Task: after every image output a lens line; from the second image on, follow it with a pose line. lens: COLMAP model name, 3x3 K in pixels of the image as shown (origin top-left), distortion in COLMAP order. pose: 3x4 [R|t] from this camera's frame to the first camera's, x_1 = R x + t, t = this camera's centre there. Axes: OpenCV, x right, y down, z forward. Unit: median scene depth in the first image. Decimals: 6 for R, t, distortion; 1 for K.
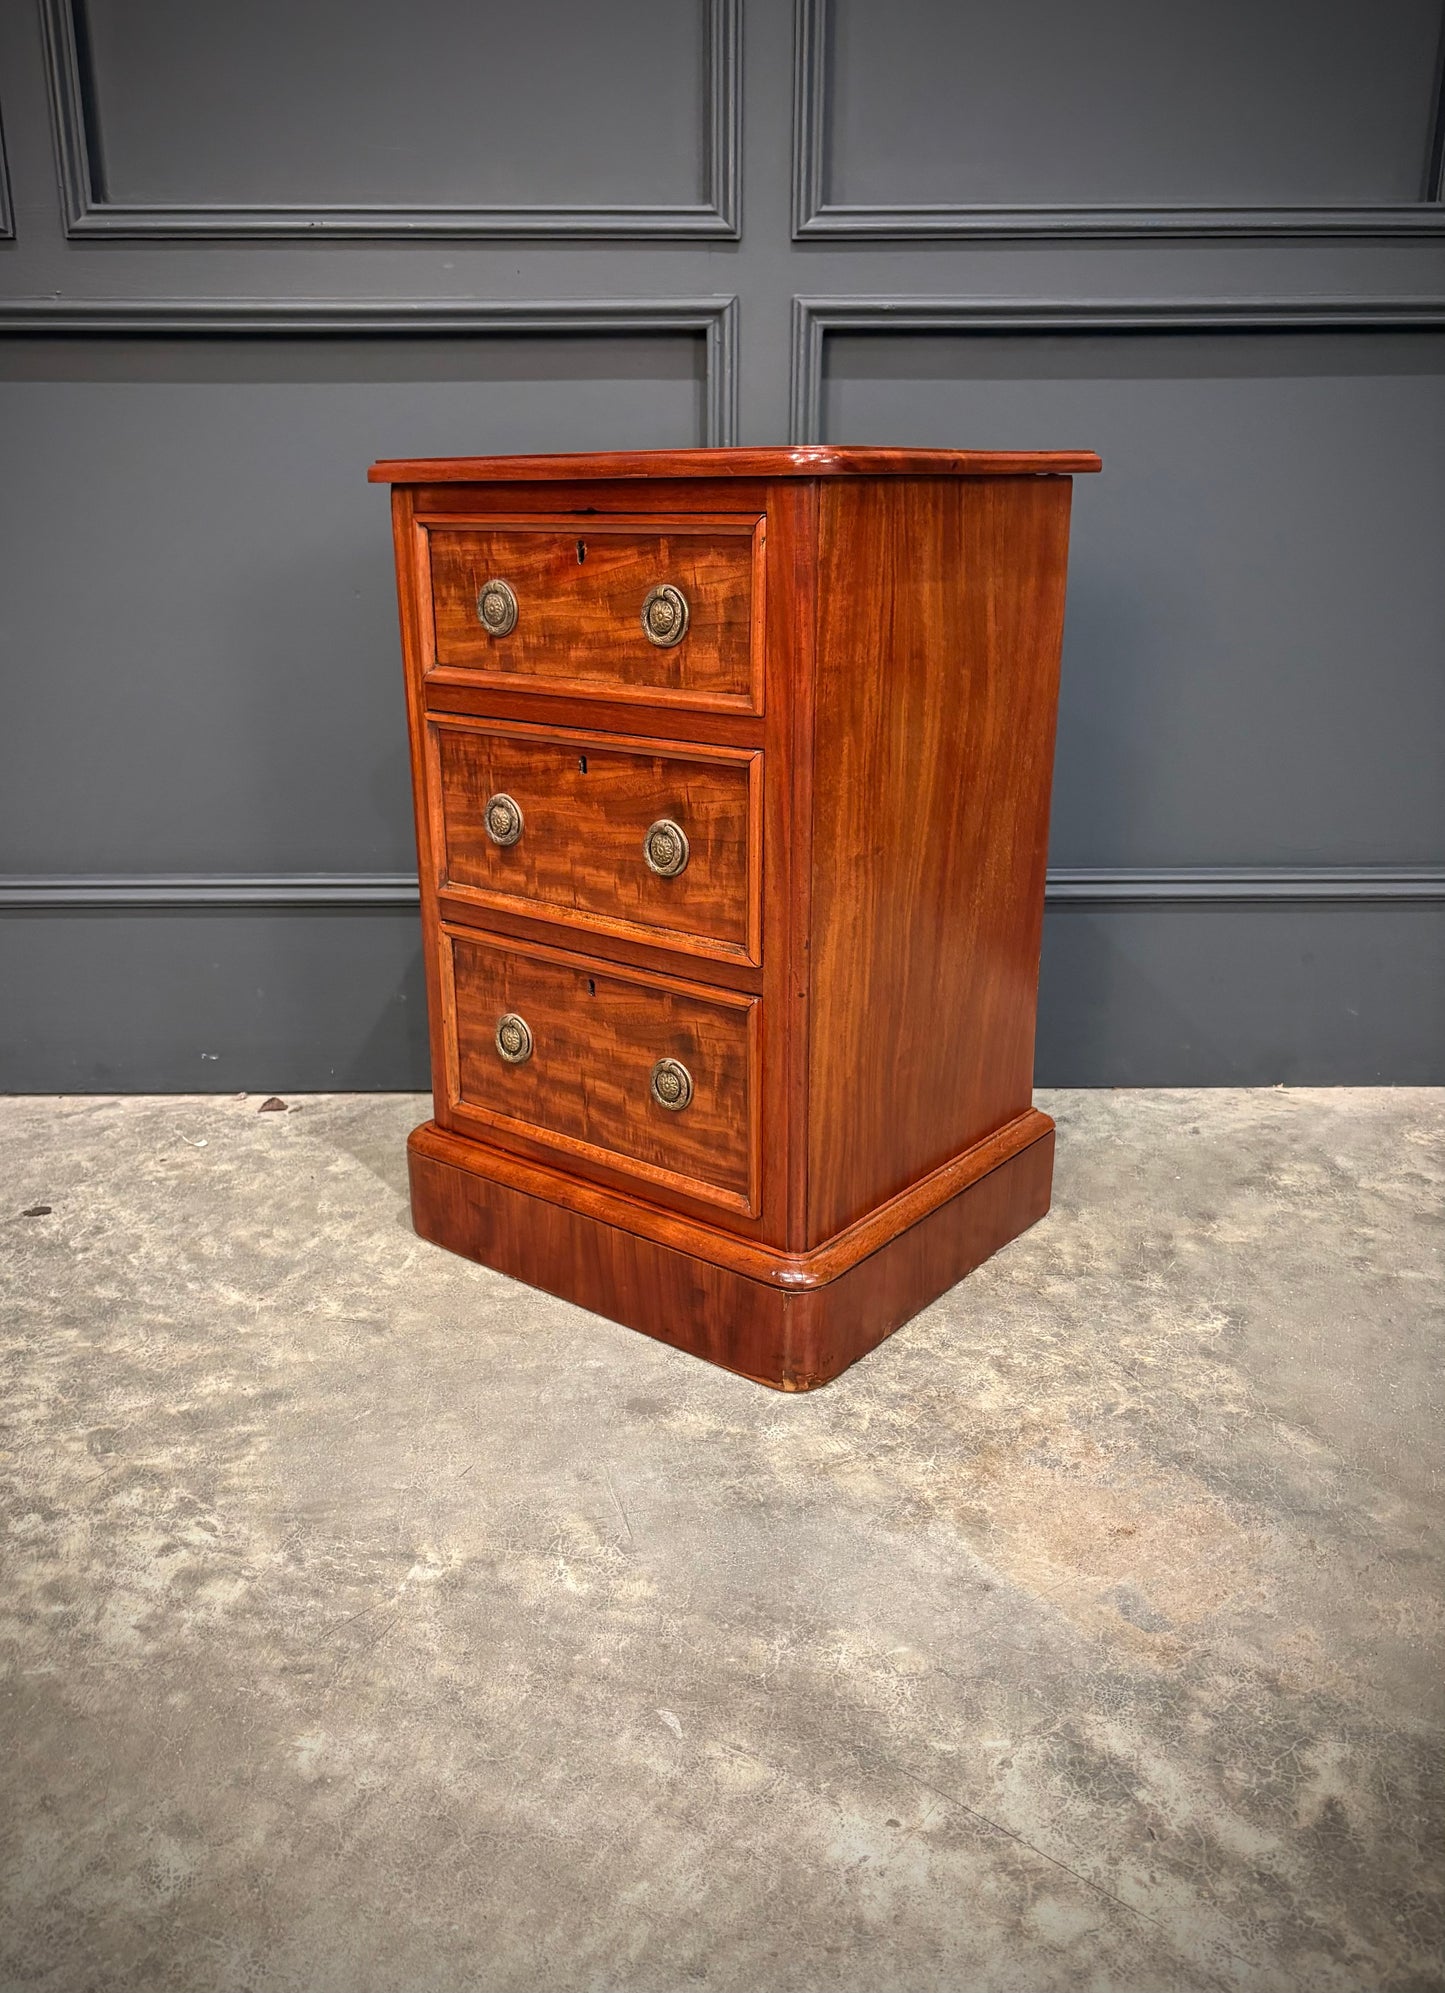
lens RADIAL K [[1532.6, 0, 713.5], [0, 1532.6, 985.4], [0, 0, 1]] dist [0.011147, 0.012386]
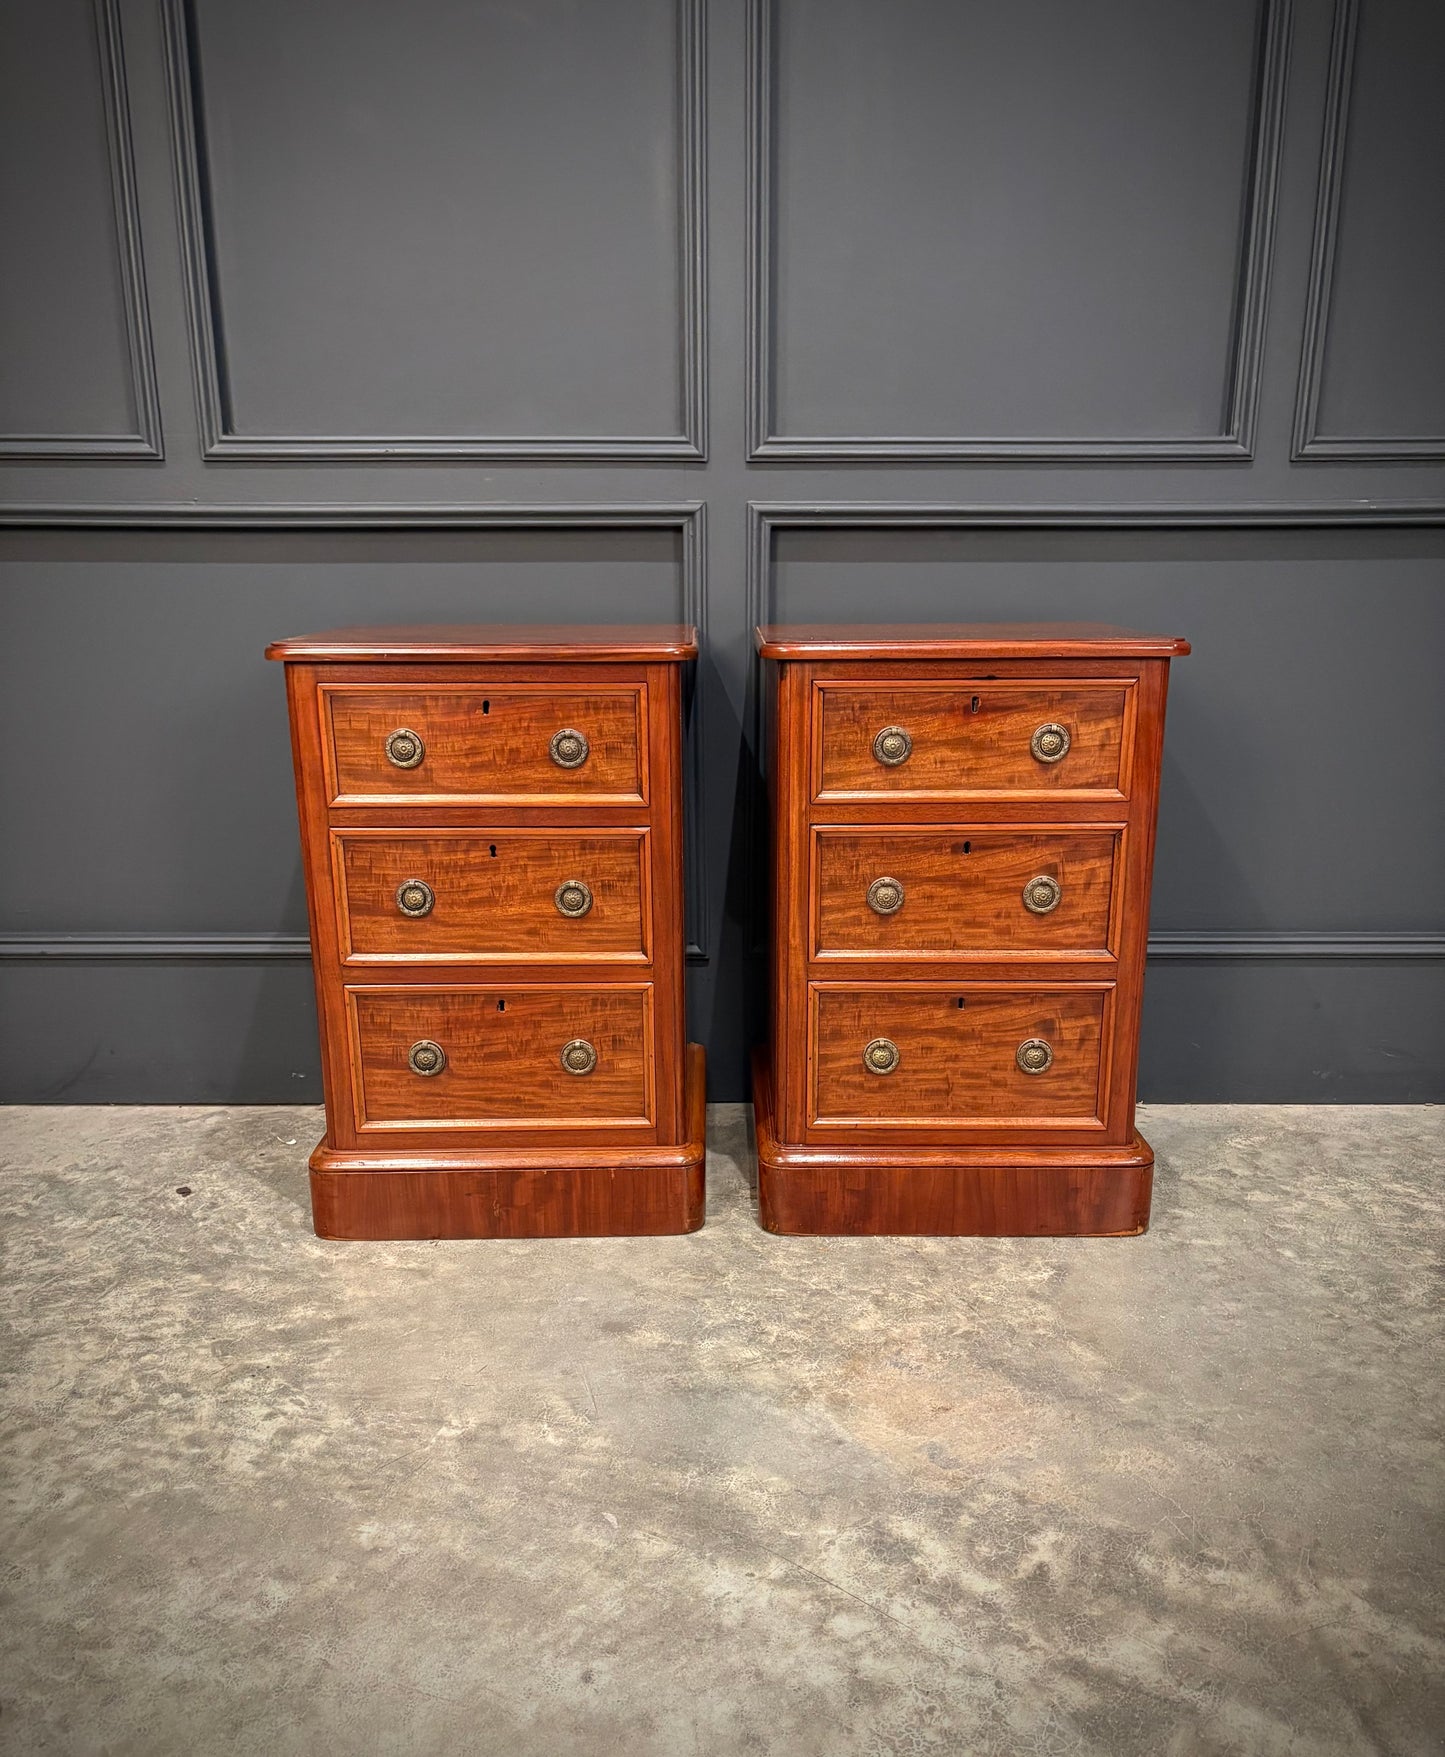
lens RADIAL K [[1461.6, 0, 760.8], [0, 1461.6, 969.8], [0, 0, 1]] dist [0.024392, -0.005967]
pose [[0.999983, 0.004550, -0.003681, 0.091134], [-0.004672, 0.999412, -0.033954, -0.002888], [0.003525, 0.033971, 0.999417, -0.329768]]
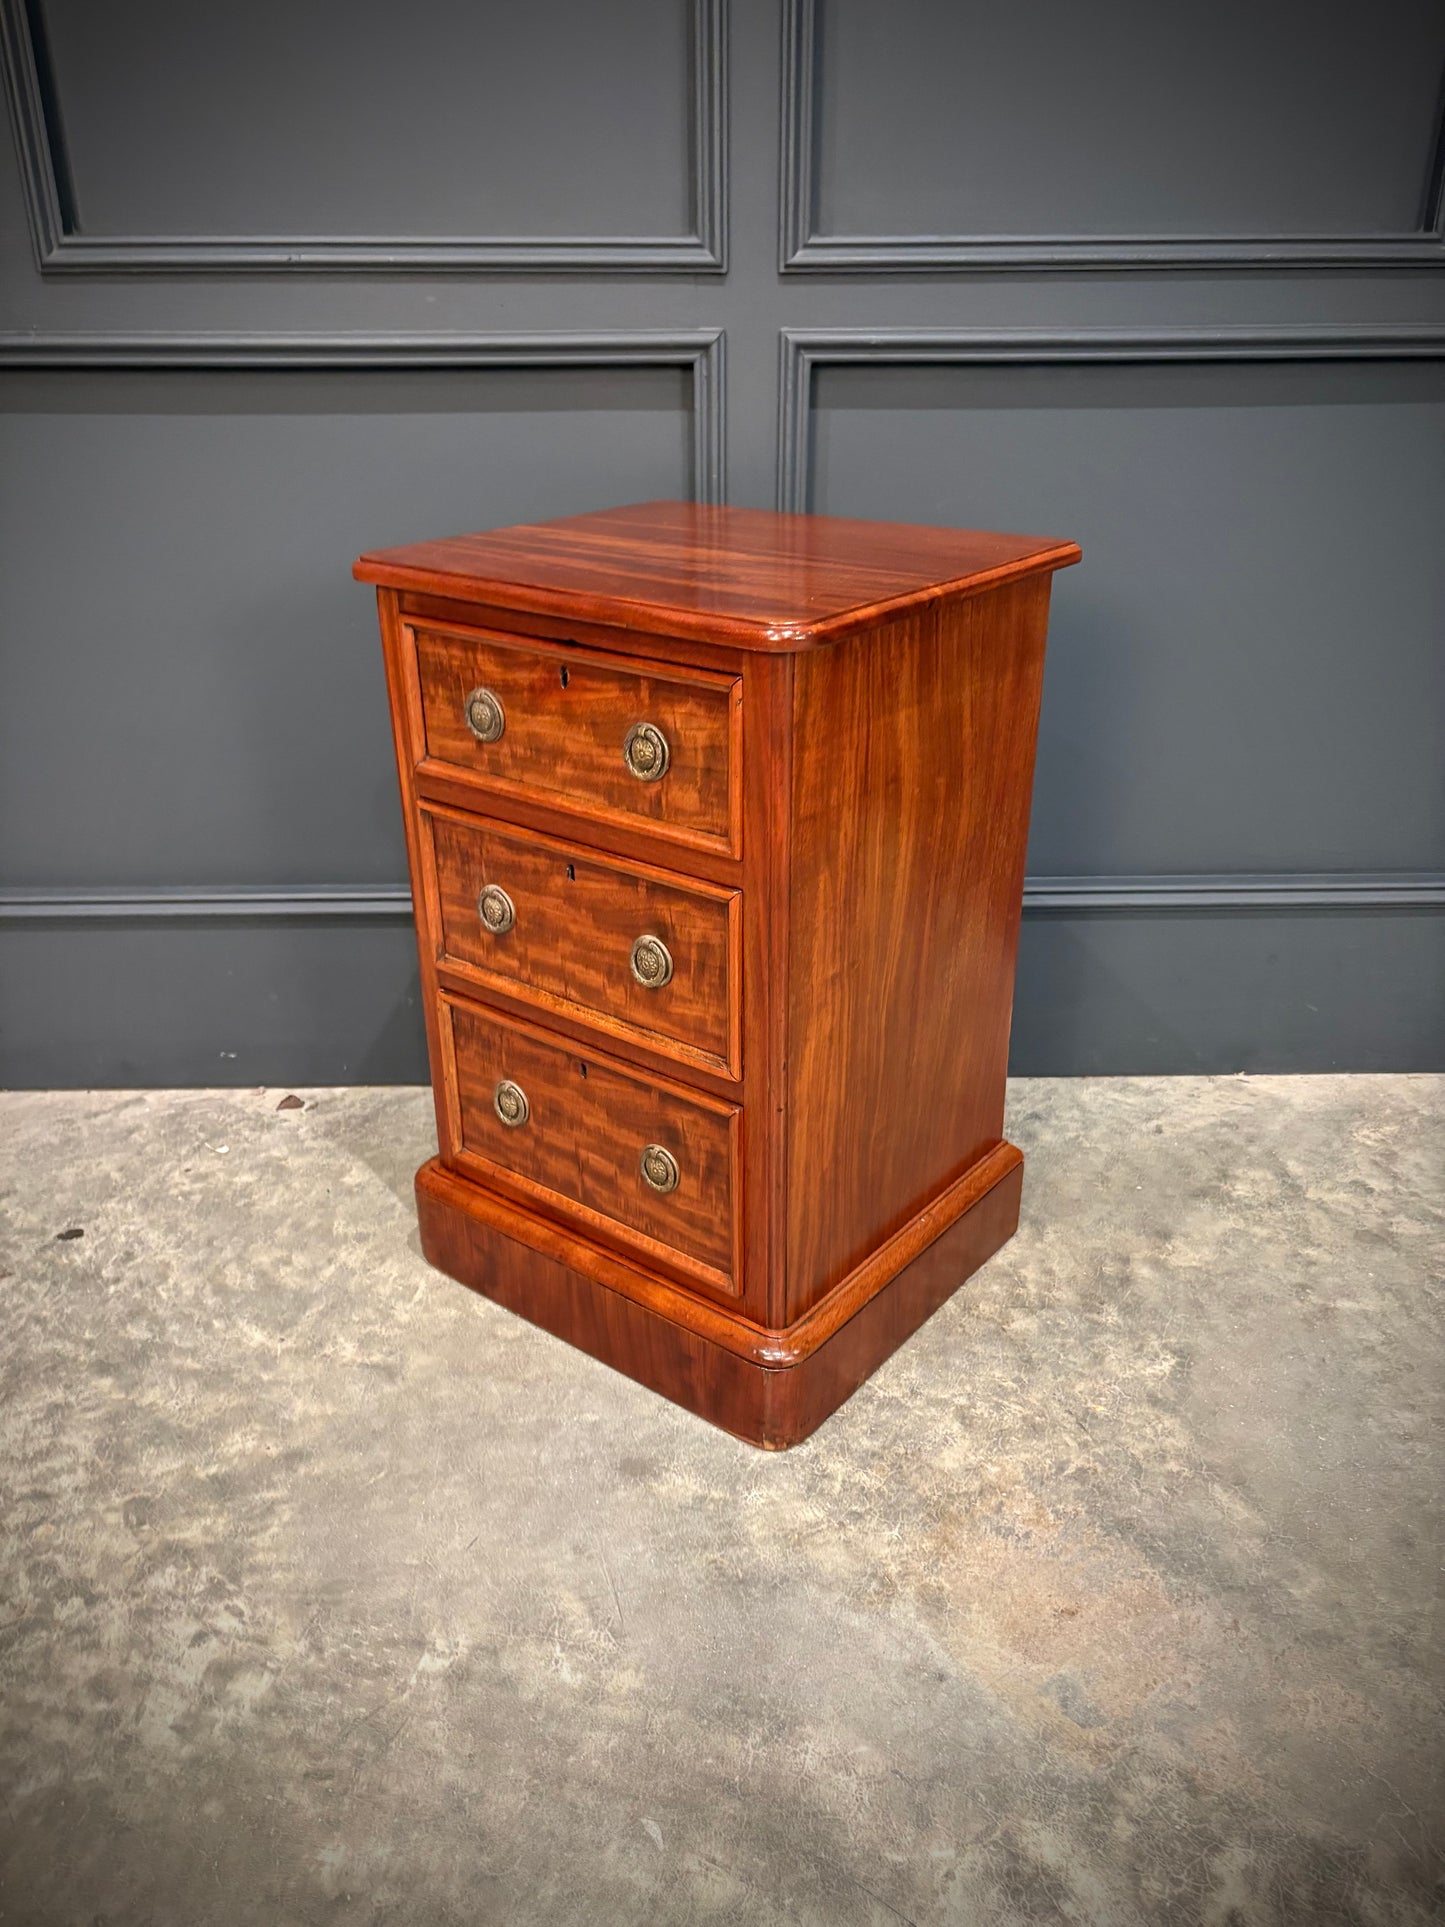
lens RADIAL K [[1460.7, 0, 736.2], [0, 1460.7, 961.5], [0, 0, 1]] dist [0.012198, 0.005393]
pose [[0.999973, -0.002190, 0.007045, 0.020184], [0.001266, 0.991689, 0.128652, -0.218414], [-0.007268, -0.128639, 0.991665, 0.014841]]
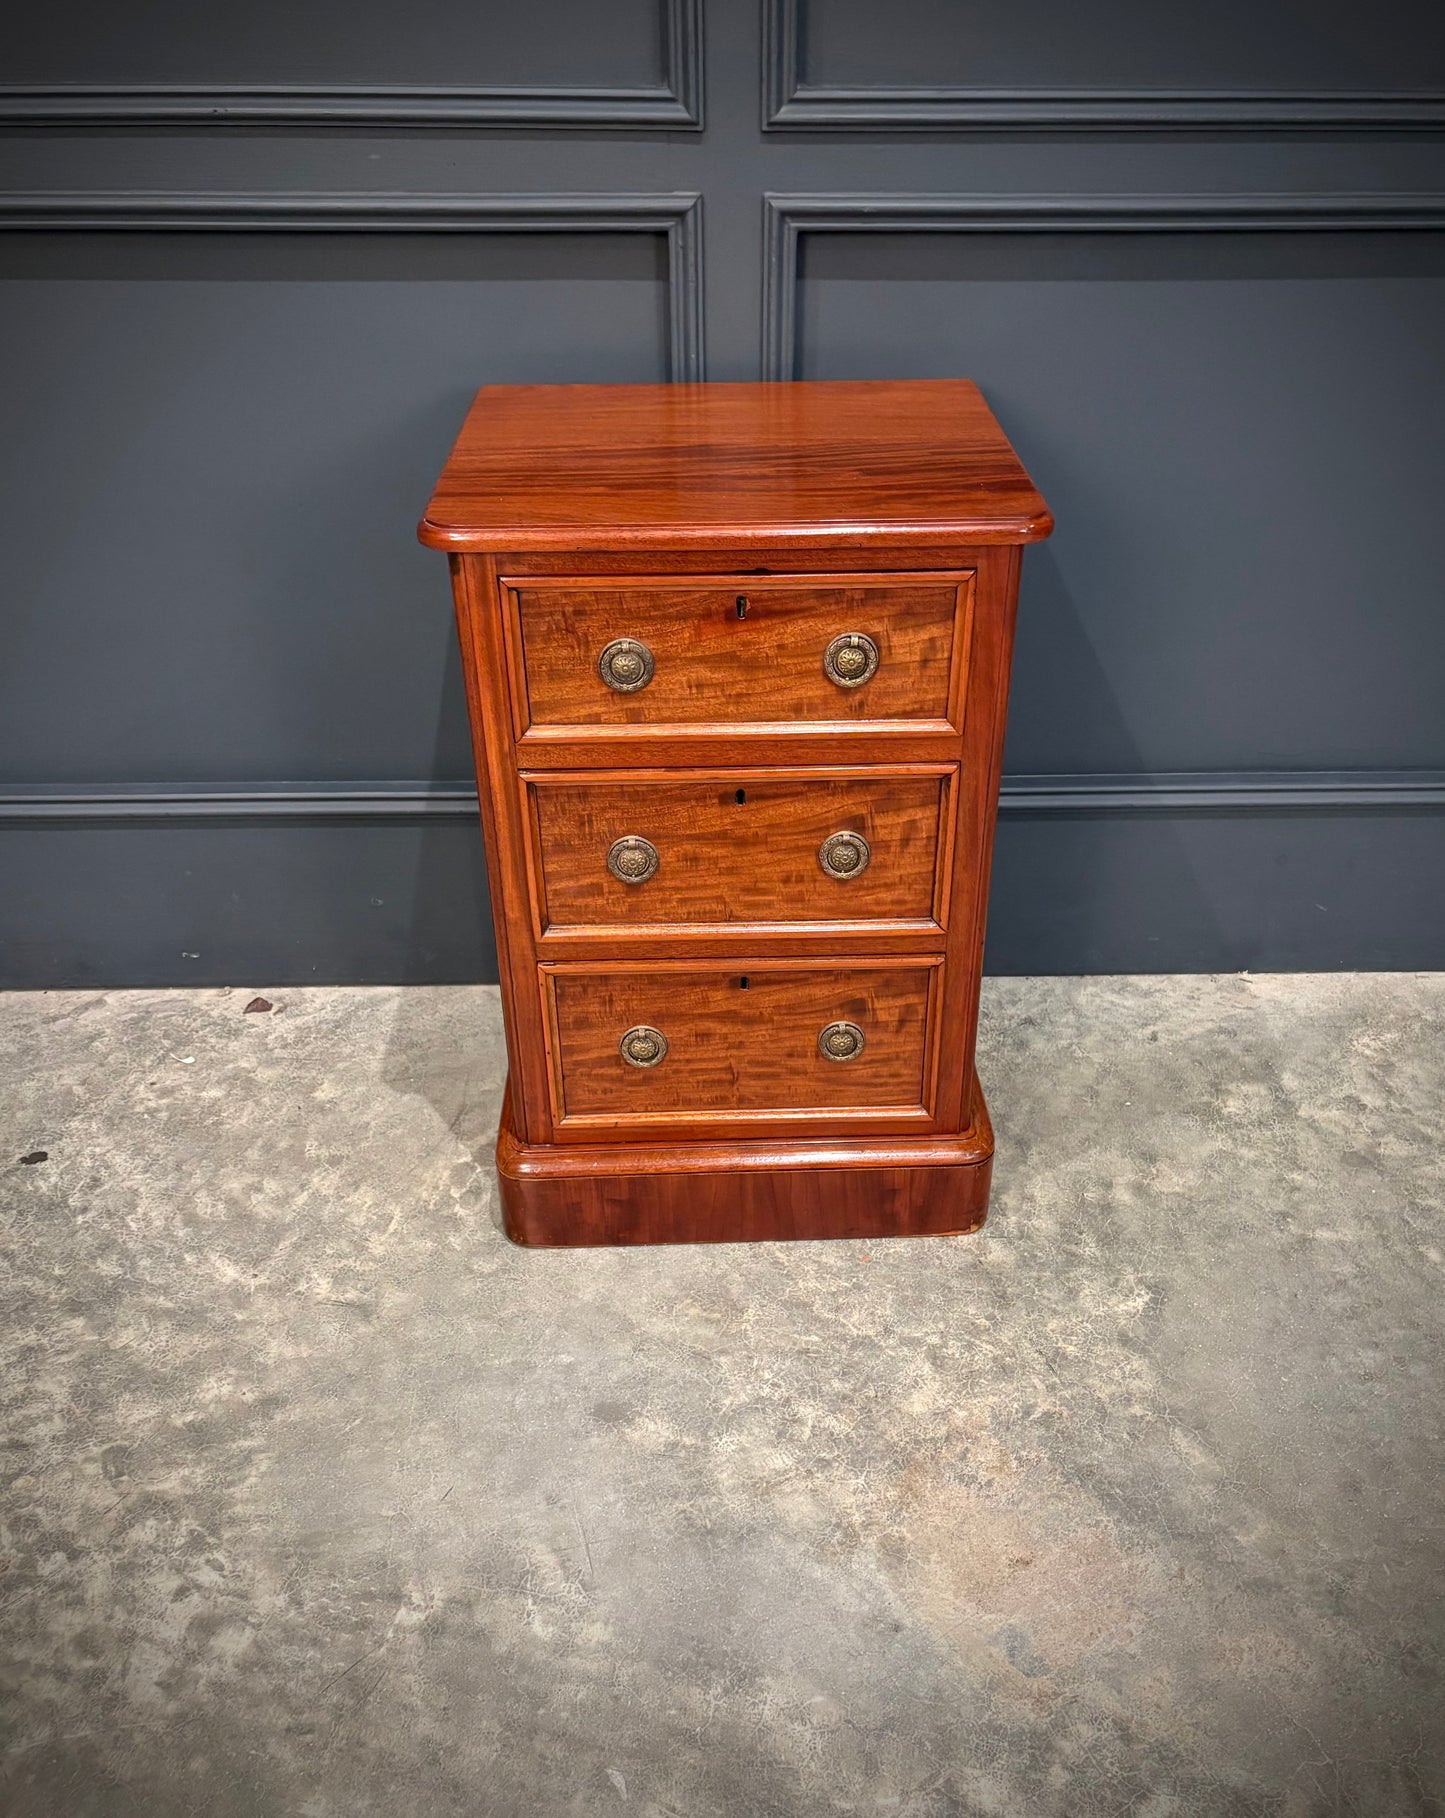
lens RADIAL K [[1578.9, 0, 789.1], [0, 1578.9, 940.8], [0, 0, 1]] dist [0.012388, 0.014965]
pose [[0.999664, -0.000201, 0.025928, 0.055754], [-0.006762, 0.963345, 0.268179, -0.364636], [-0.025032, -0.268264, 0.963020, -0.010049]]
